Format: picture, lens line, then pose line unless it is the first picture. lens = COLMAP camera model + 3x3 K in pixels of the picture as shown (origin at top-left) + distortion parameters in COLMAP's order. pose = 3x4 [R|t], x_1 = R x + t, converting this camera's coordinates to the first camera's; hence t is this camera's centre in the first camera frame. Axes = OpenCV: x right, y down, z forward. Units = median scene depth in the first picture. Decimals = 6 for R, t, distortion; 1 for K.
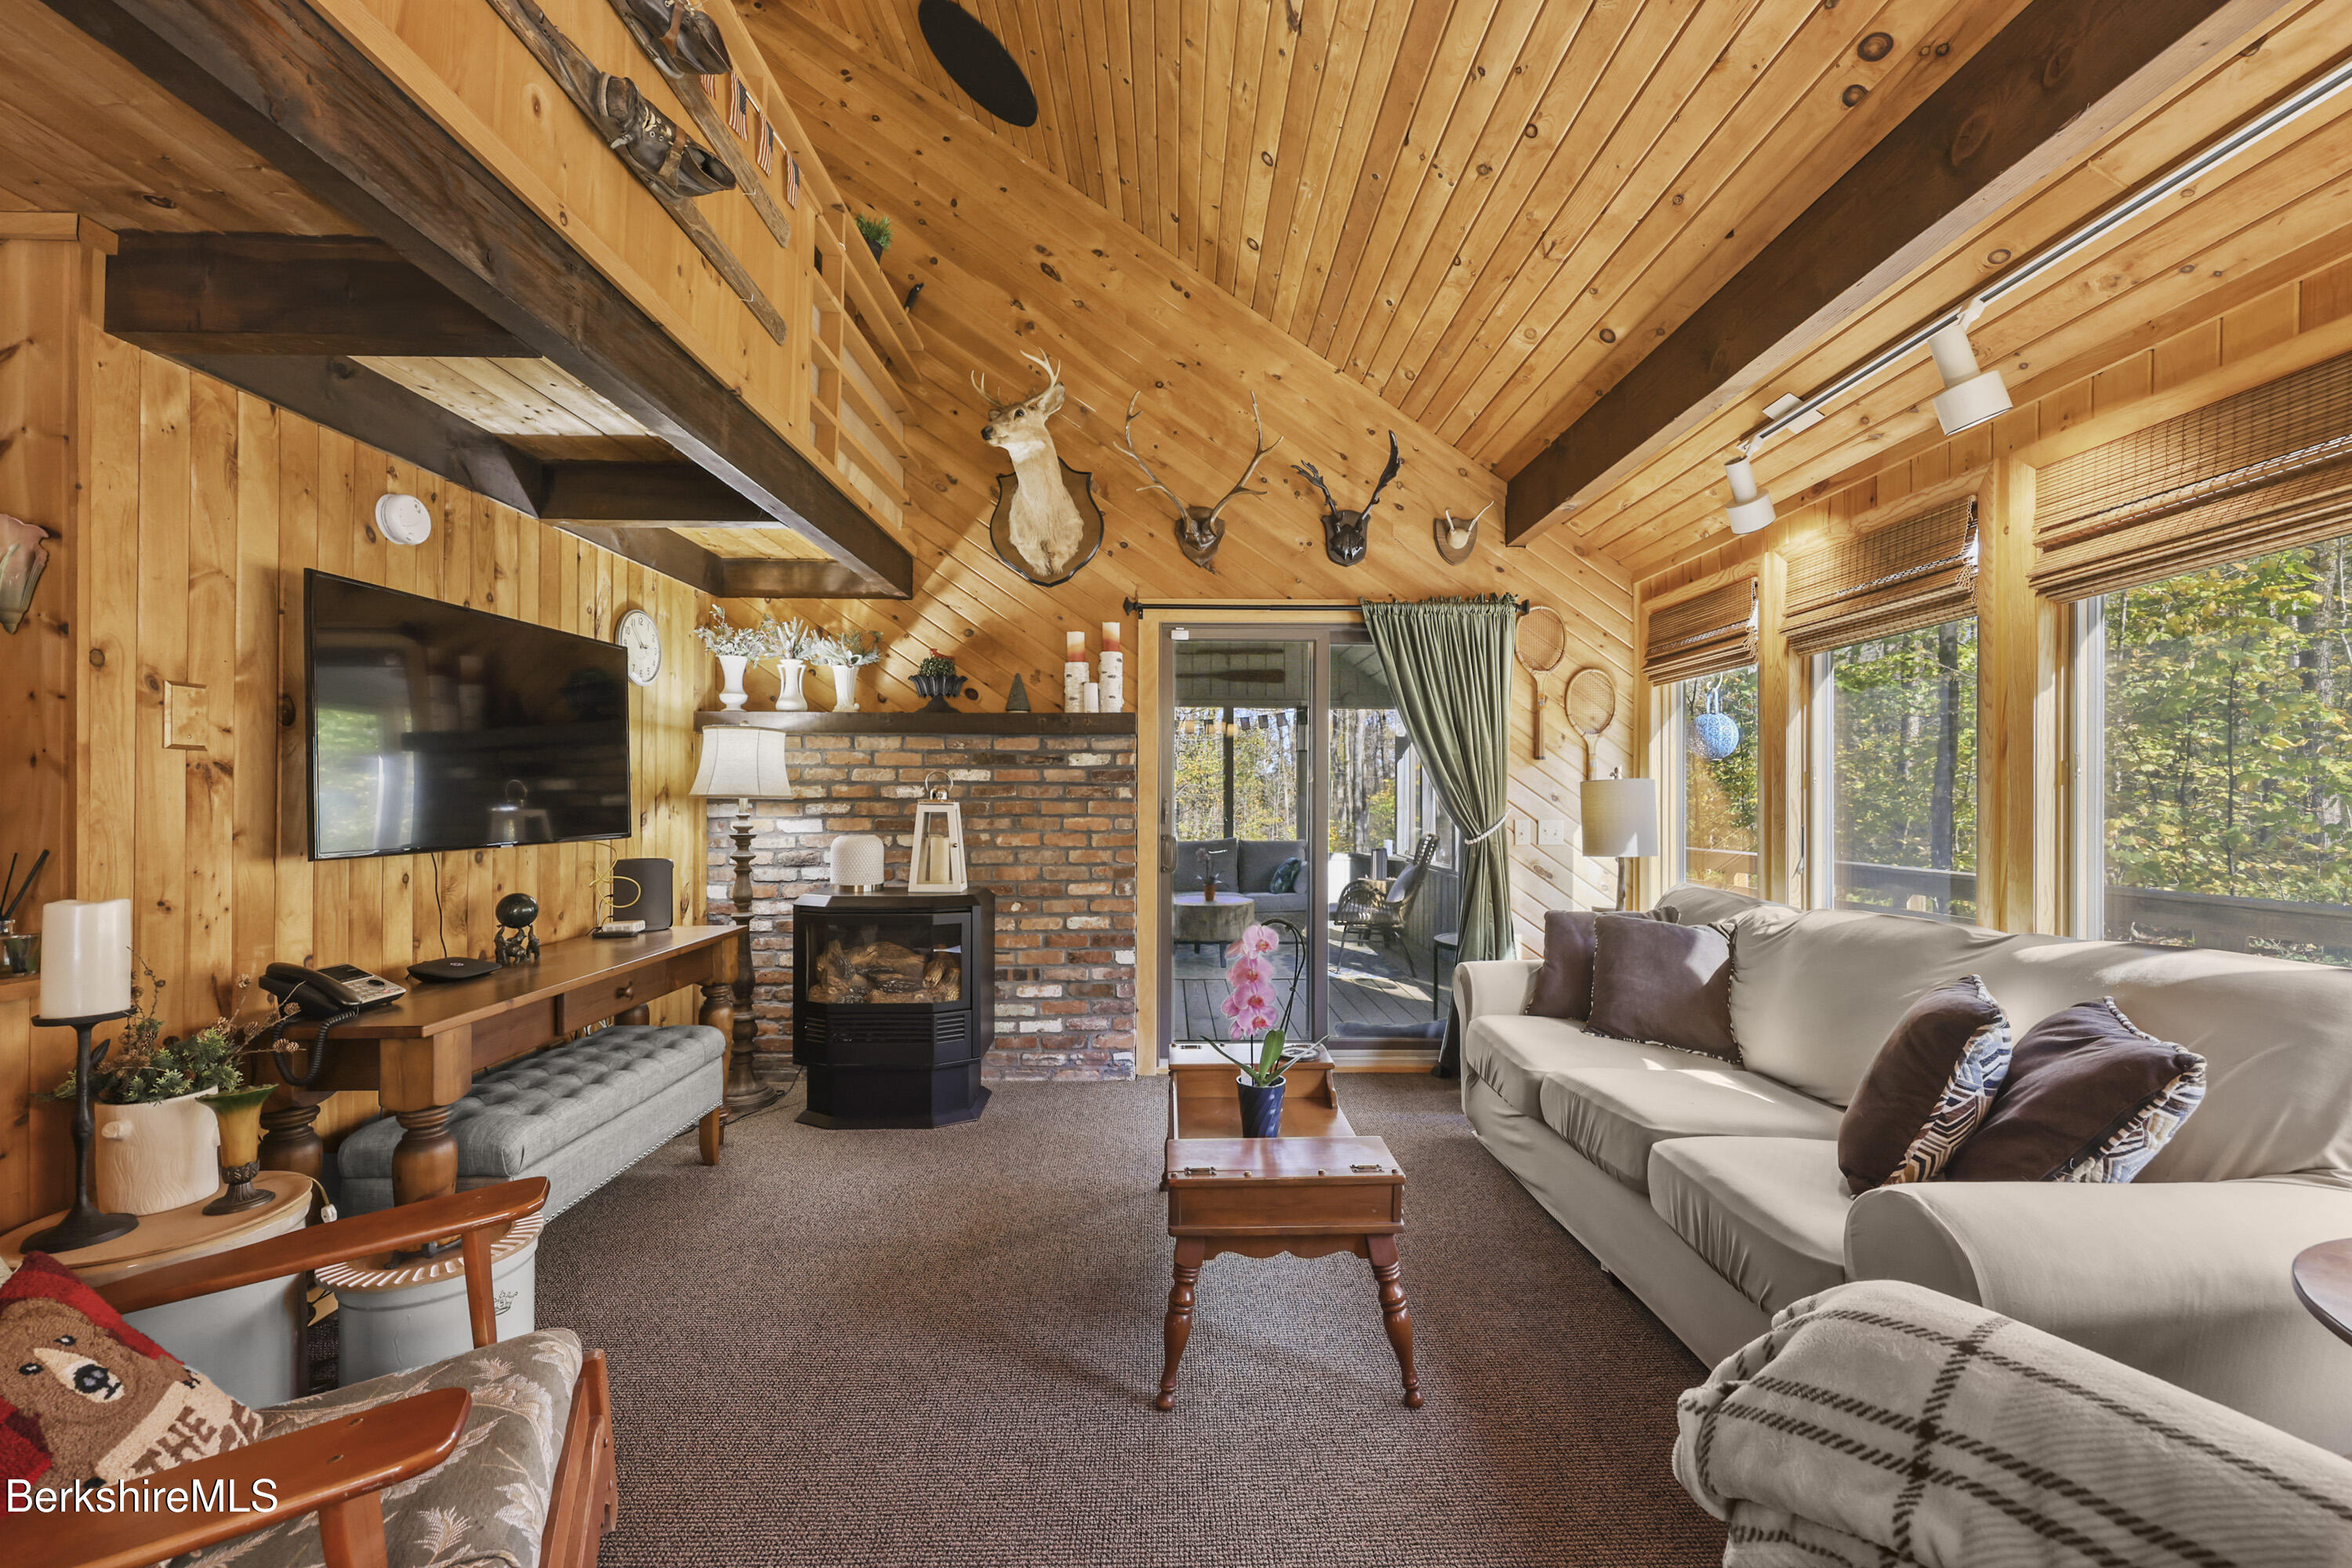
lens RADIAL K [[957.6, 0, 1182.8], [0, 957.6, 792.0], [0, 0, 1]] dist [-0.002801, 0.000973]
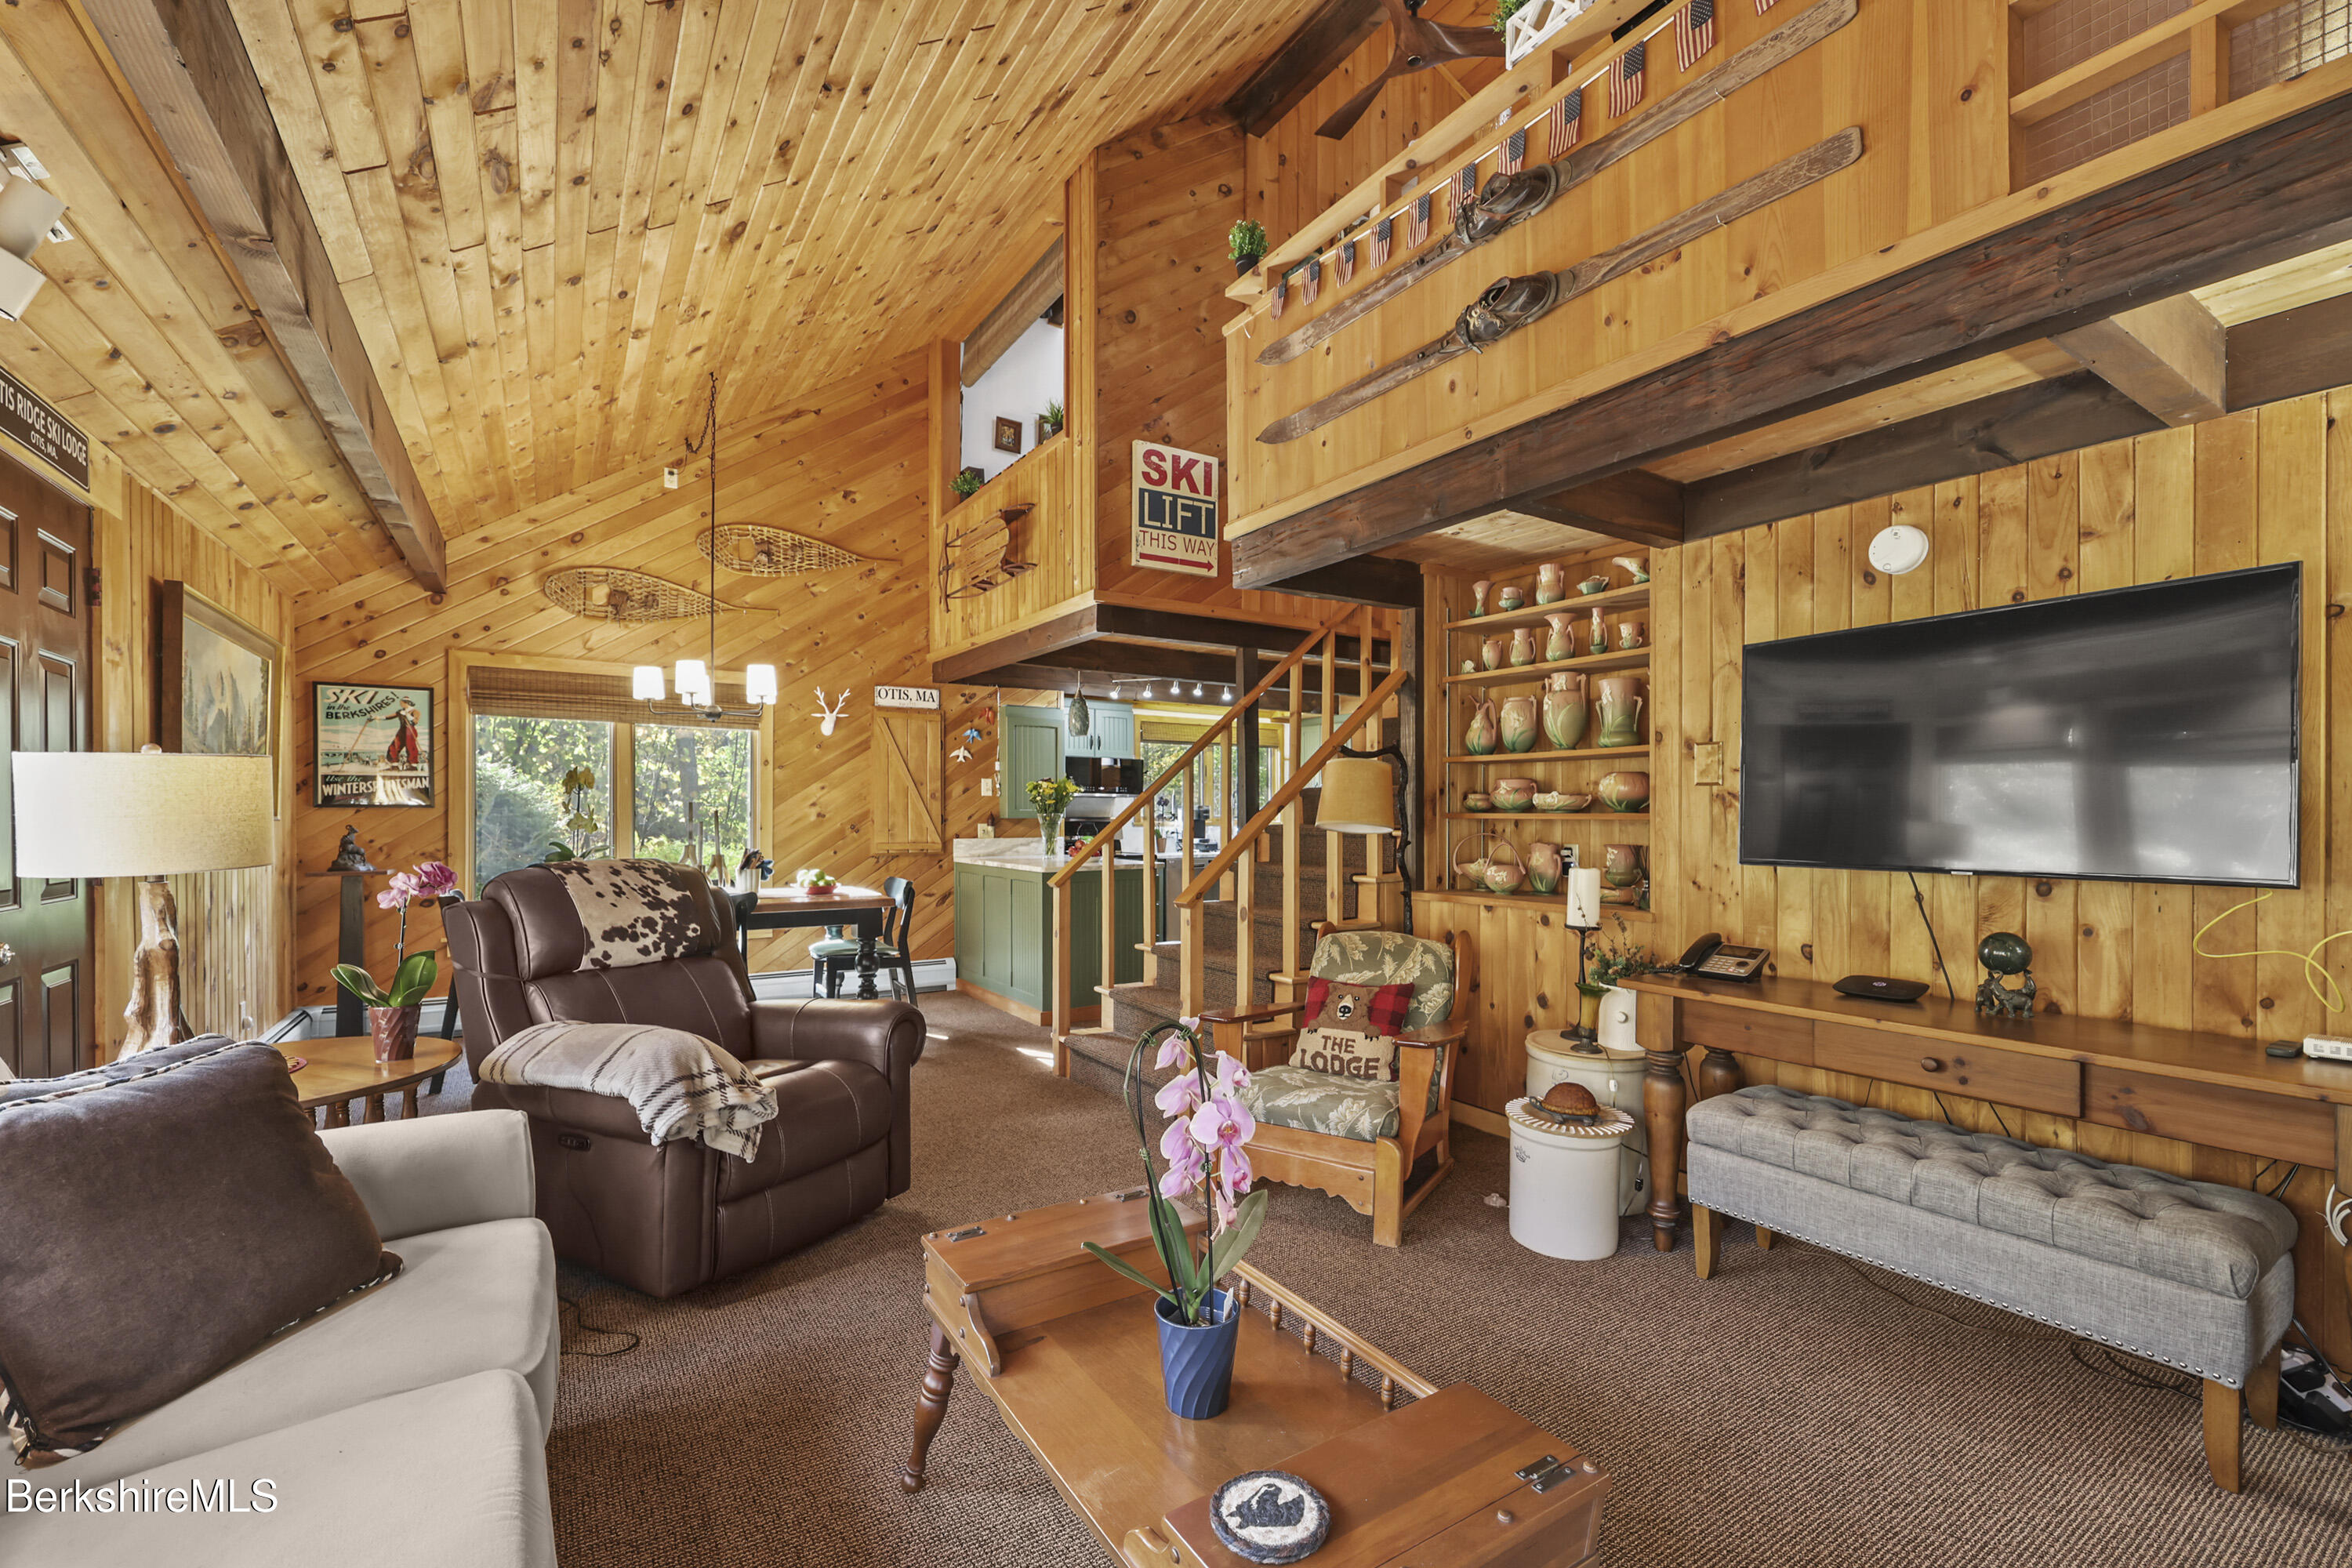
lens RADIAL K [[993.6, 0, 1204.4], [0, 993.6, 820.0], [0, 0, 1]] dist [-0.001659, 0.001466]
pose [[-0.840702, -0.001987, -0.541494, 0.407377], [-0.003181, 0.999994, 0.001268, 0.009378], [0.541489, 0.002789, -0.840703, 1.525891]]
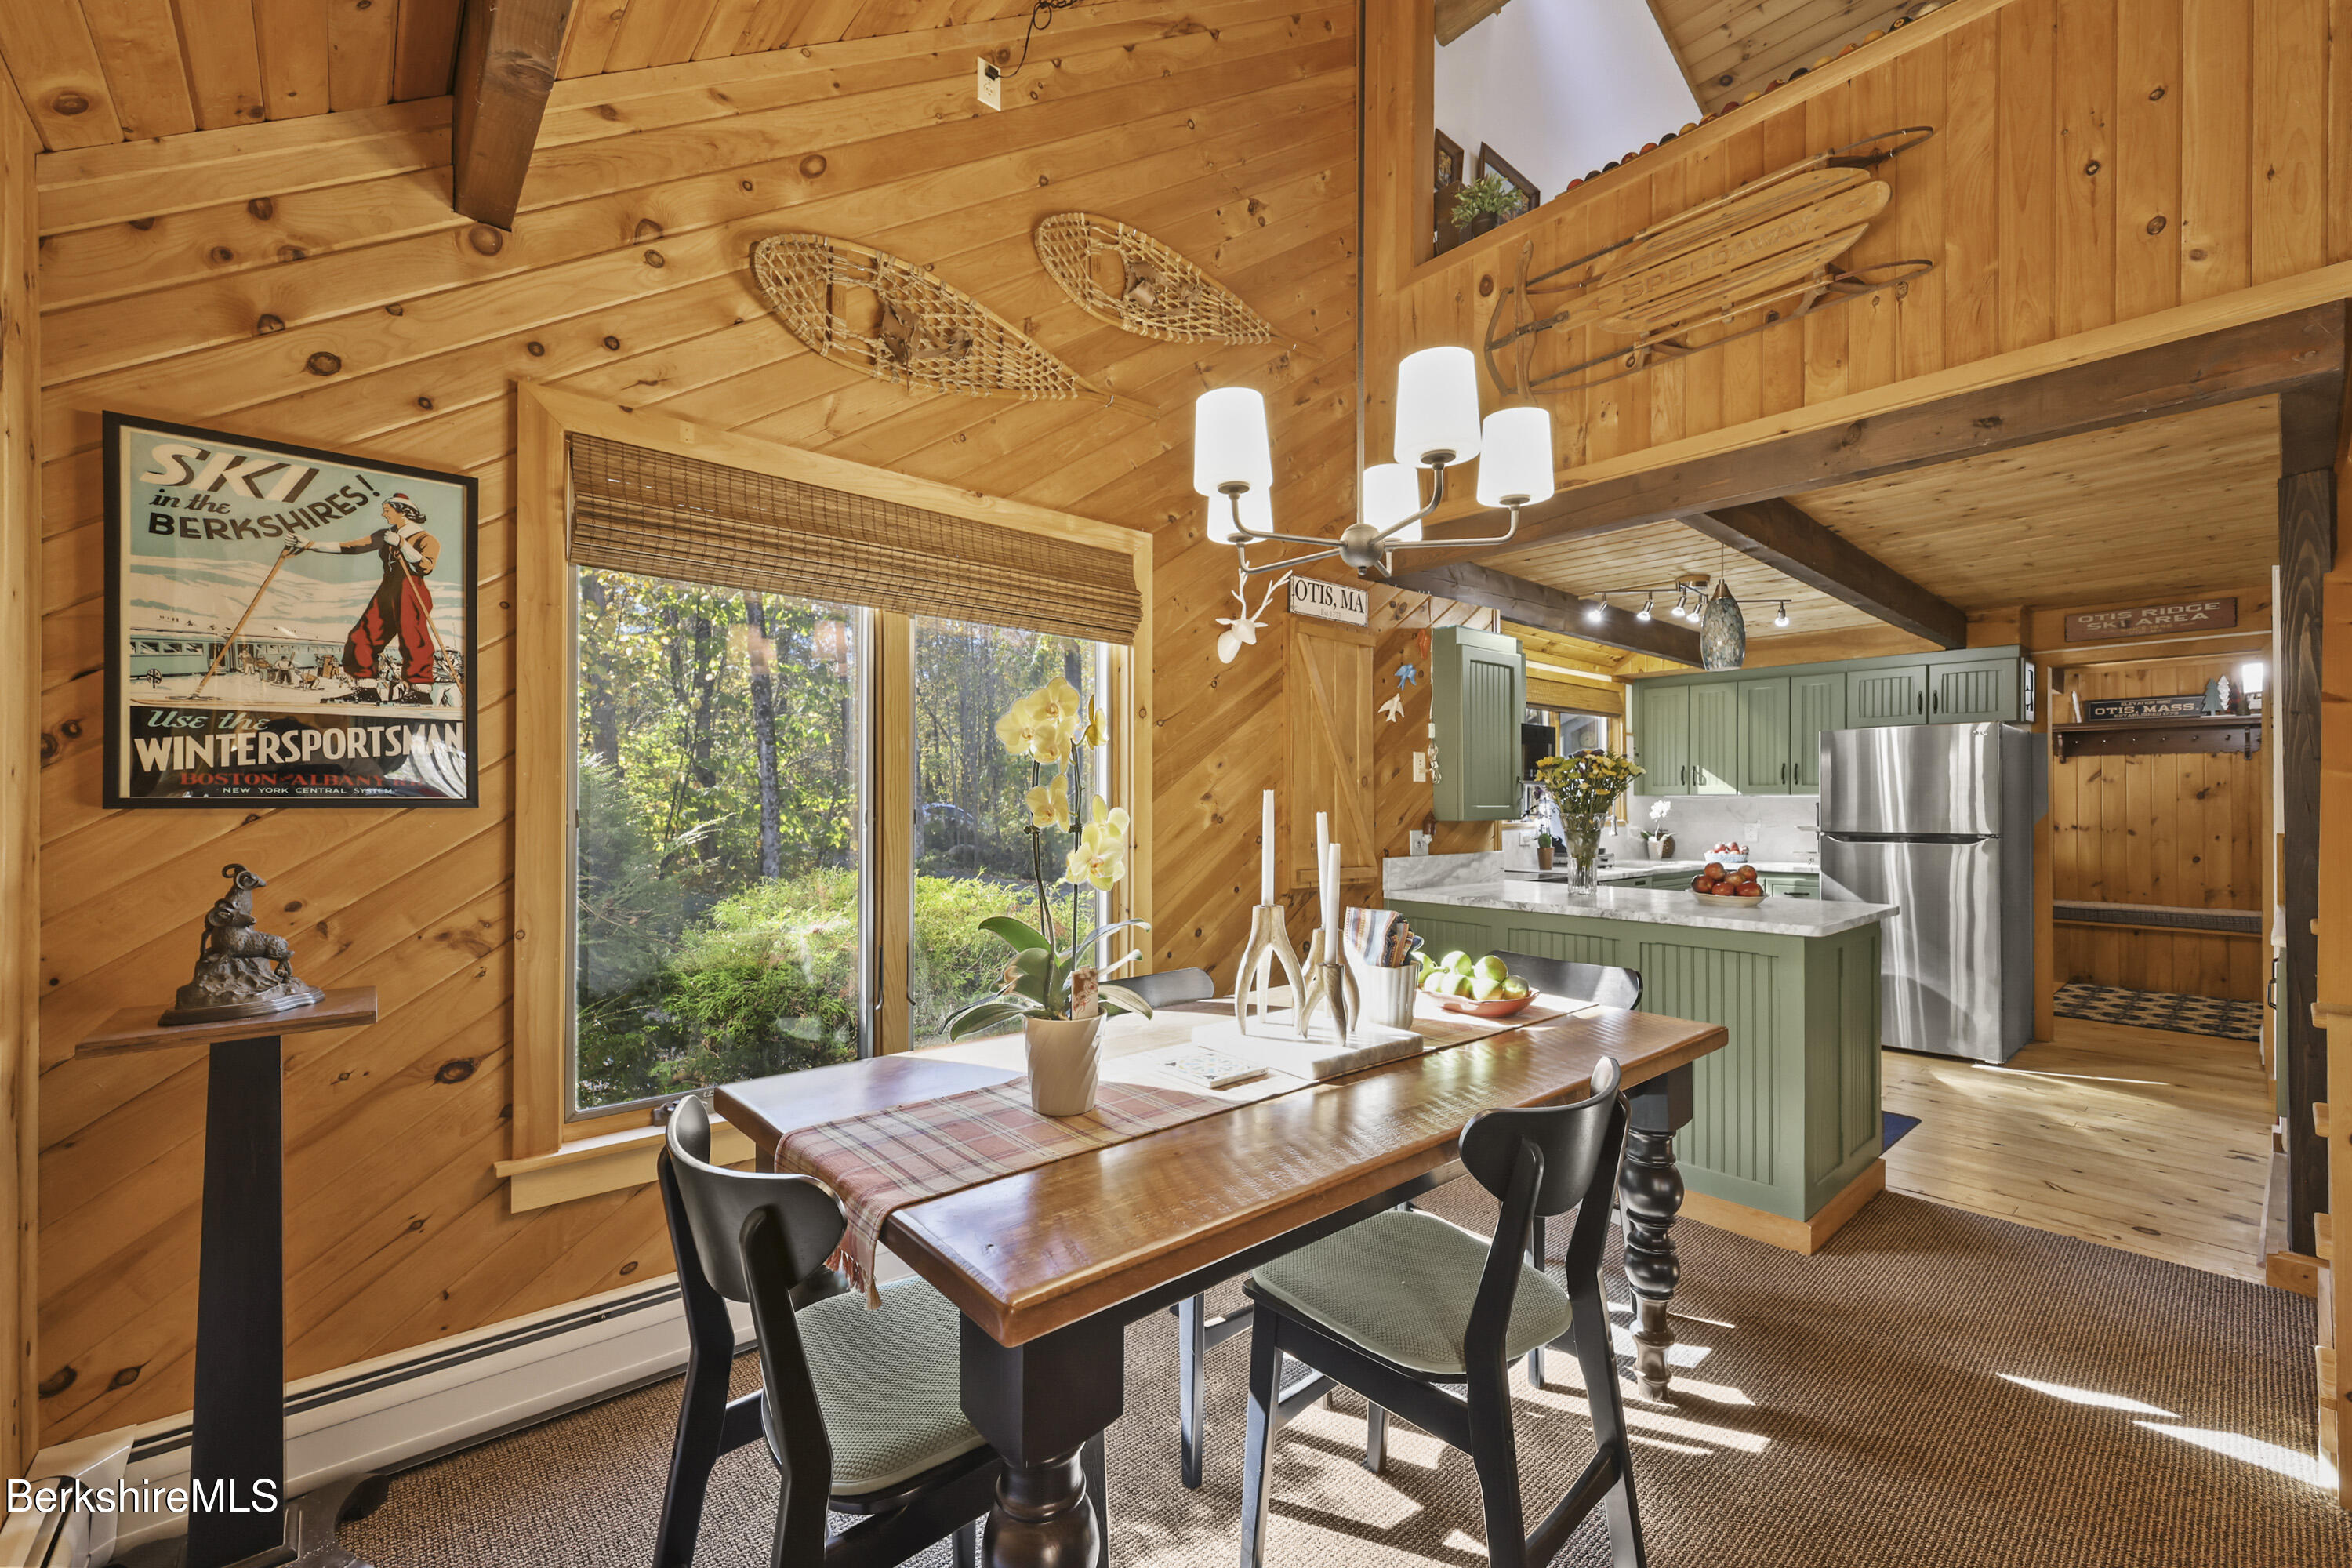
lens RADIAL K [[957.6, 0, 1193.7], [0, 957.6, 803.8], [0, 0, 1]] dist [-0.002801, 0.000973]
pose [[-0.762116, -0.004081, -0.647427, 0.701108], [0.001246, 0.999969, -0.007770, -0.005679], [0.647439, -0.006729, -0.762087, -0.236454]]
